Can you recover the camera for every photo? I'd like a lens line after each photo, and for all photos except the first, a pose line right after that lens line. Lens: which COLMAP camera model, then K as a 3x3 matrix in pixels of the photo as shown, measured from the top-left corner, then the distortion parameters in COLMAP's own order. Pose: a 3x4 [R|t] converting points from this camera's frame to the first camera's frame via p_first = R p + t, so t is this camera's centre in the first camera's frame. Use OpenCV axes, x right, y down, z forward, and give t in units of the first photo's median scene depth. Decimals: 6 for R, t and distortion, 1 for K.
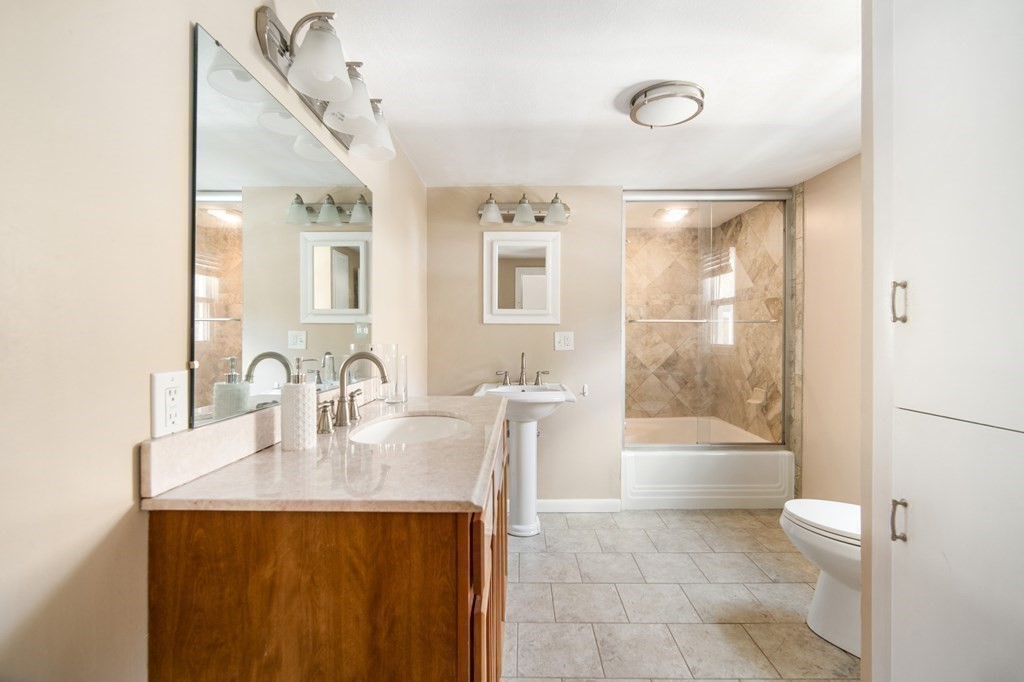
lens RADIAL K [[447.3, 0, 511.6], [0, 447.3, 353.5], [0, 0, 1]] dist [0.001293, 0.000445]
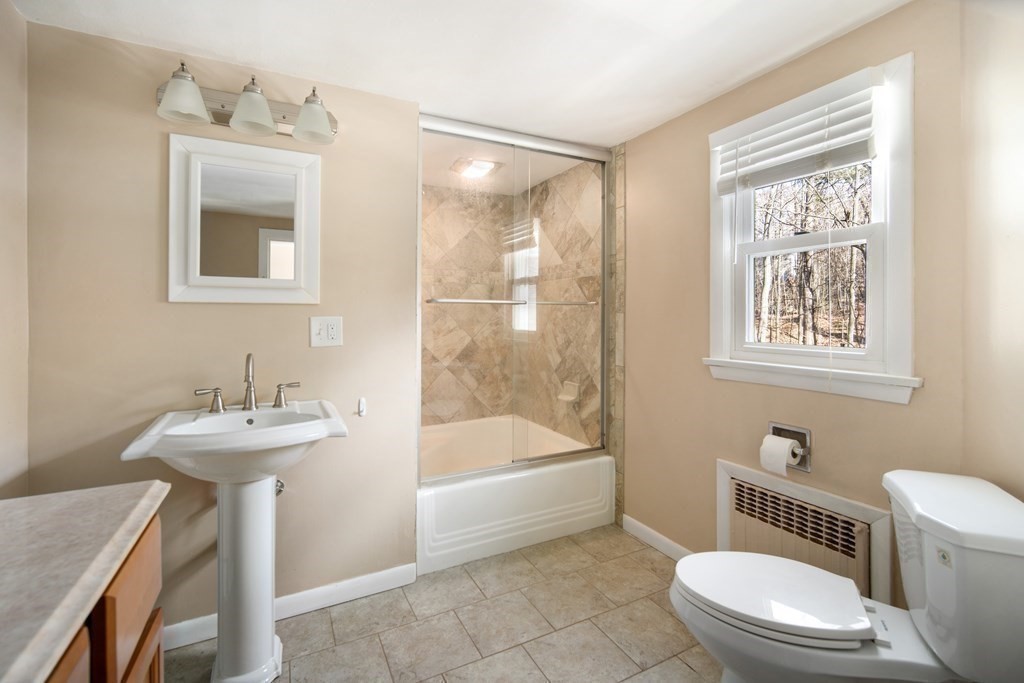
lens RADIAL K [[447.3, 0, 511.6], [0, 447.3, 354.0], [0, 0, 1]] dist [0.001293, 0.000445]
pose [[0.881160, 0.000962, 0.472818, 0.051471], [-0.013974, 0.999614, 0.024009, 0.006044], [-0.472613, -0.027763, 0.880833, 0.317686]]
